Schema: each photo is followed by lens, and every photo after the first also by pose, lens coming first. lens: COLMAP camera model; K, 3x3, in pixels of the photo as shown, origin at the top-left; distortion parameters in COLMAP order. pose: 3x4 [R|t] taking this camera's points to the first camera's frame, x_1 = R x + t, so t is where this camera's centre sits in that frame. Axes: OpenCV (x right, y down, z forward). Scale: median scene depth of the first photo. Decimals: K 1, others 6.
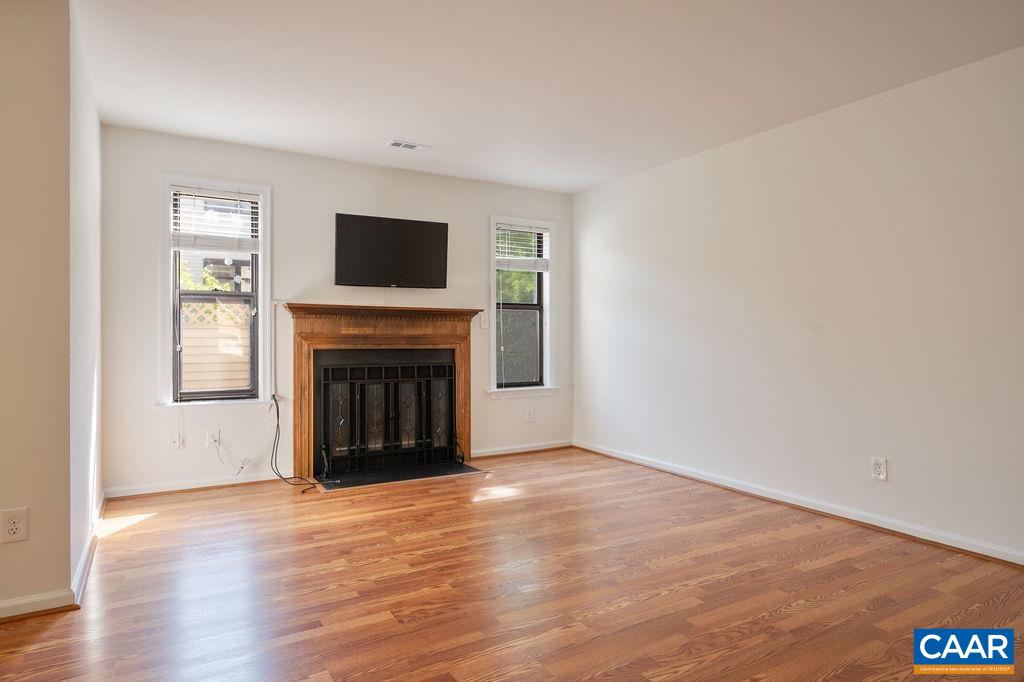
lens RADIAL K [[607.5, 0, 513.7], [0, 607.5, 331.1], [0, 0, 1]] dist [-0.000176, 0.000219]
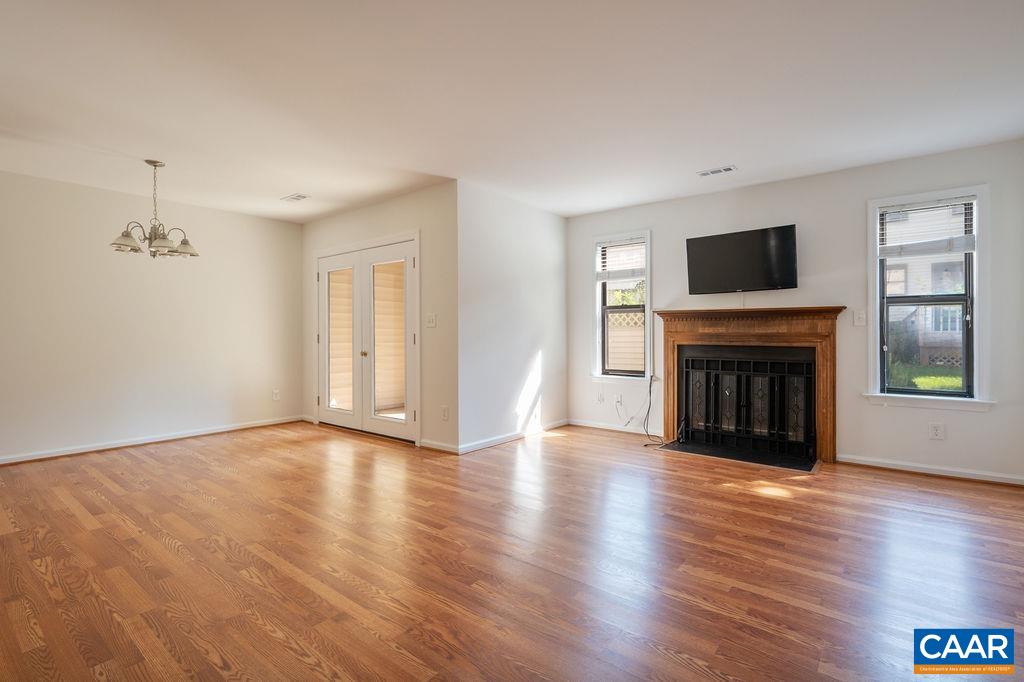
lens RADIAL K [[478.0, 0, 512.6], [0, 478.0, 333.5], [0, 0, 1]] dist [-0.003540, -0.000283]
pose [[0.353753, -0.004225, -0.935329, 0.495253], [0.007200, 0.999972, -0.001794, 0.005173], [0.935311, -0.006100, 0.353774, 0.277927]]
